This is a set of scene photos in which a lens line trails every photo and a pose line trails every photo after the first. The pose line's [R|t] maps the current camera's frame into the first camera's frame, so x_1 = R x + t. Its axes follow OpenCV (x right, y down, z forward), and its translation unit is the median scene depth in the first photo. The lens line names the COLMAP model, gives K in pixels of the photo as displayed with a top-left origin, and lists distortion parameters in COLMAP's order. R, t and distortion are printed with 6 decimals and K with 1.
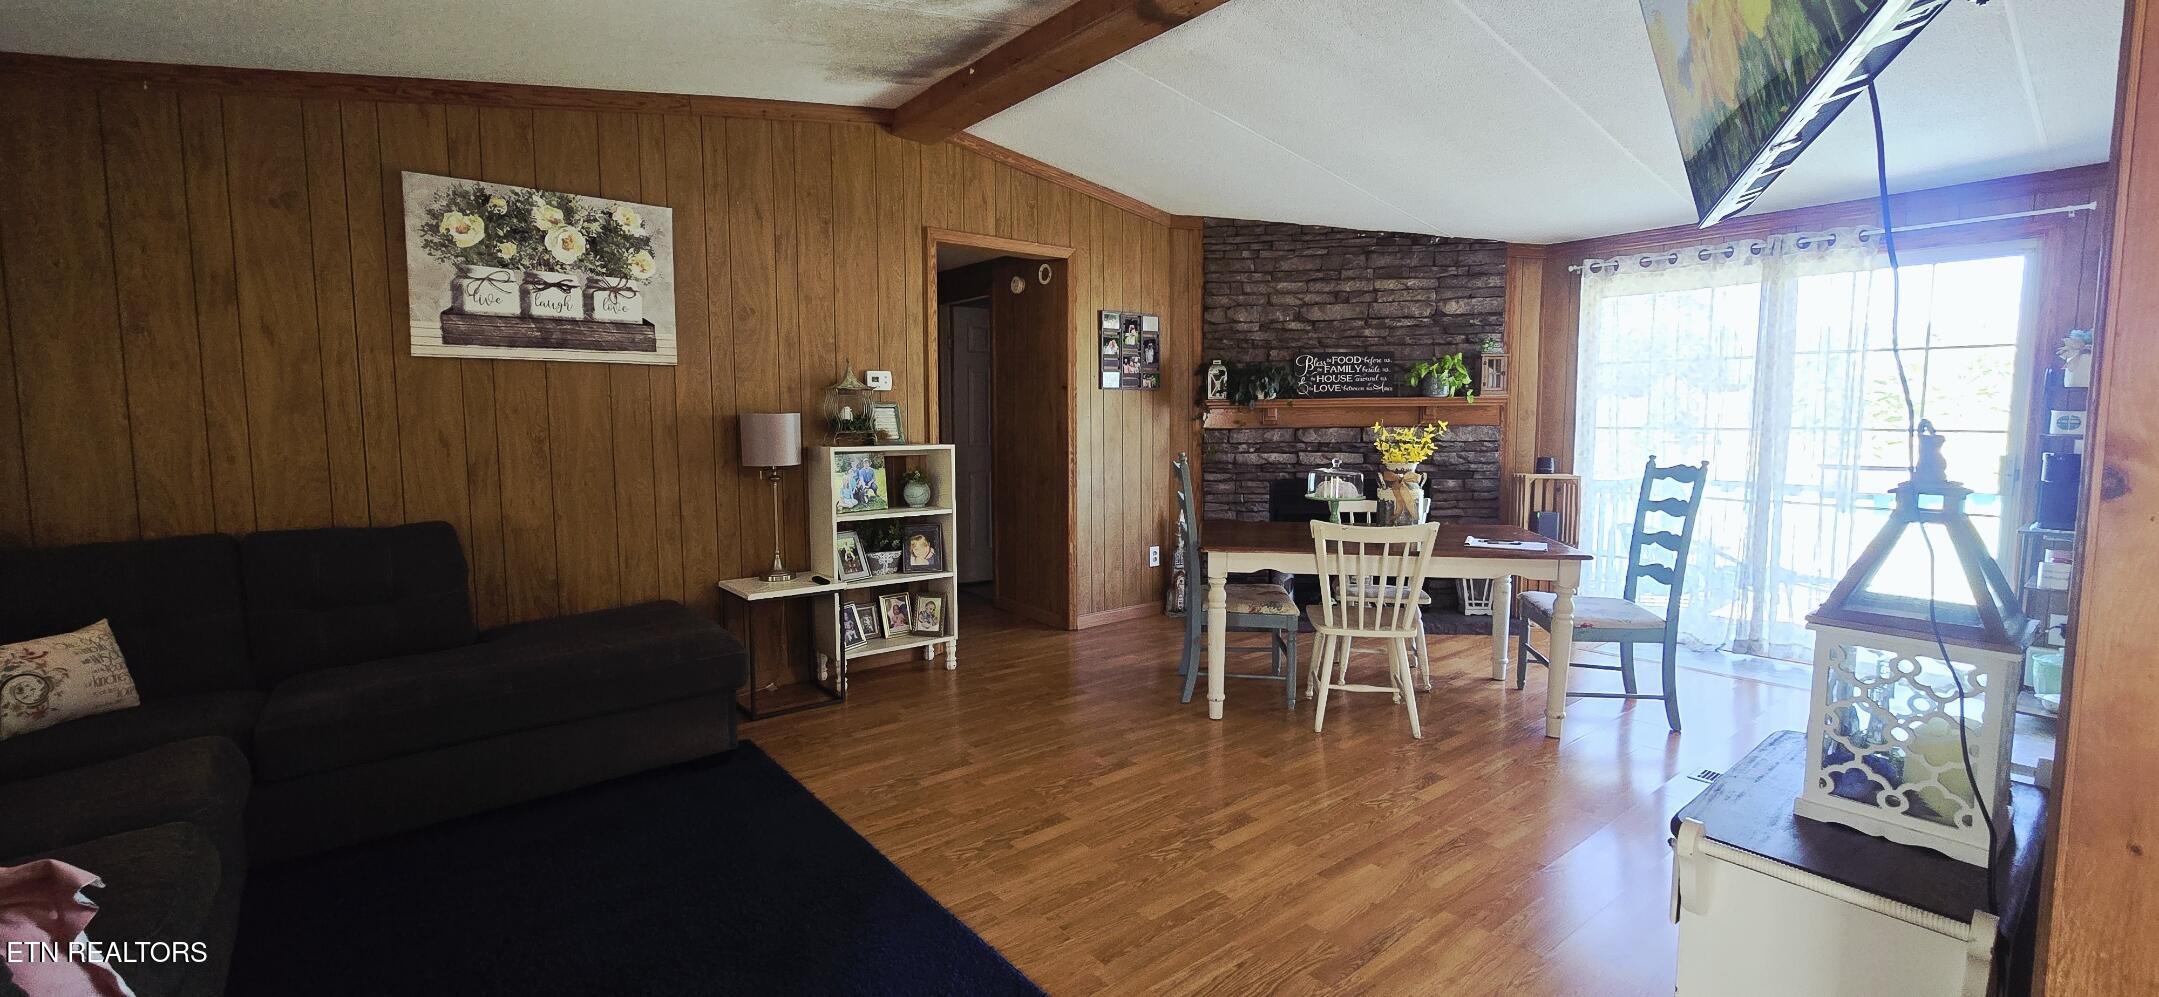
lens RADIAL K [[886.3, 0, 1071.5], [0, 886.3, 488.5], [0, 0, 1]] dist [-0.004000, 0.001100]
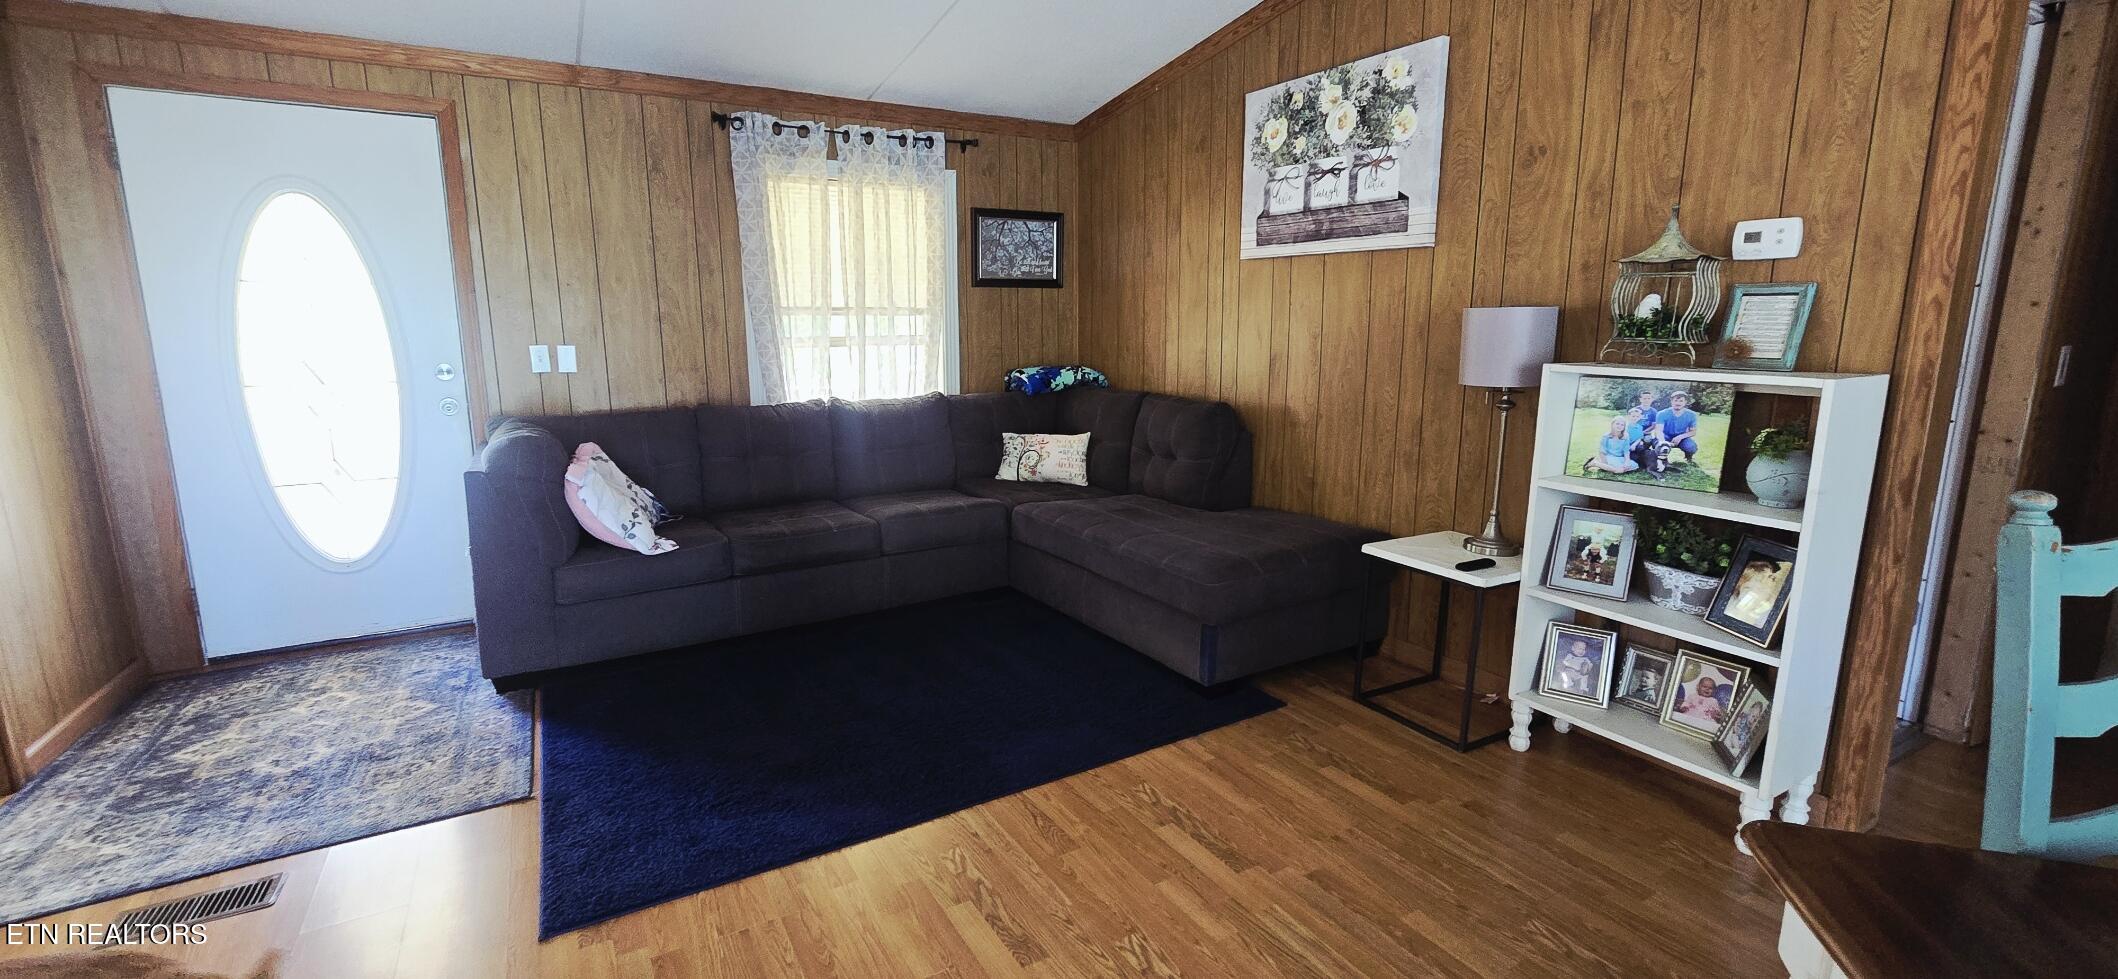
lens RADIAL K [[869.5, 0, 1043.1], [0, 869.5, 478.3], [0, 0, 1]] dist [-0.004000, 0.001100]
pose [[-0.142278, 0.188242, -0.971762, 0.353416], [-0.077037, 0.976666, 0.200471, -0.059613], [0.986824, 0.103384, -0.124457, 0.704603]]
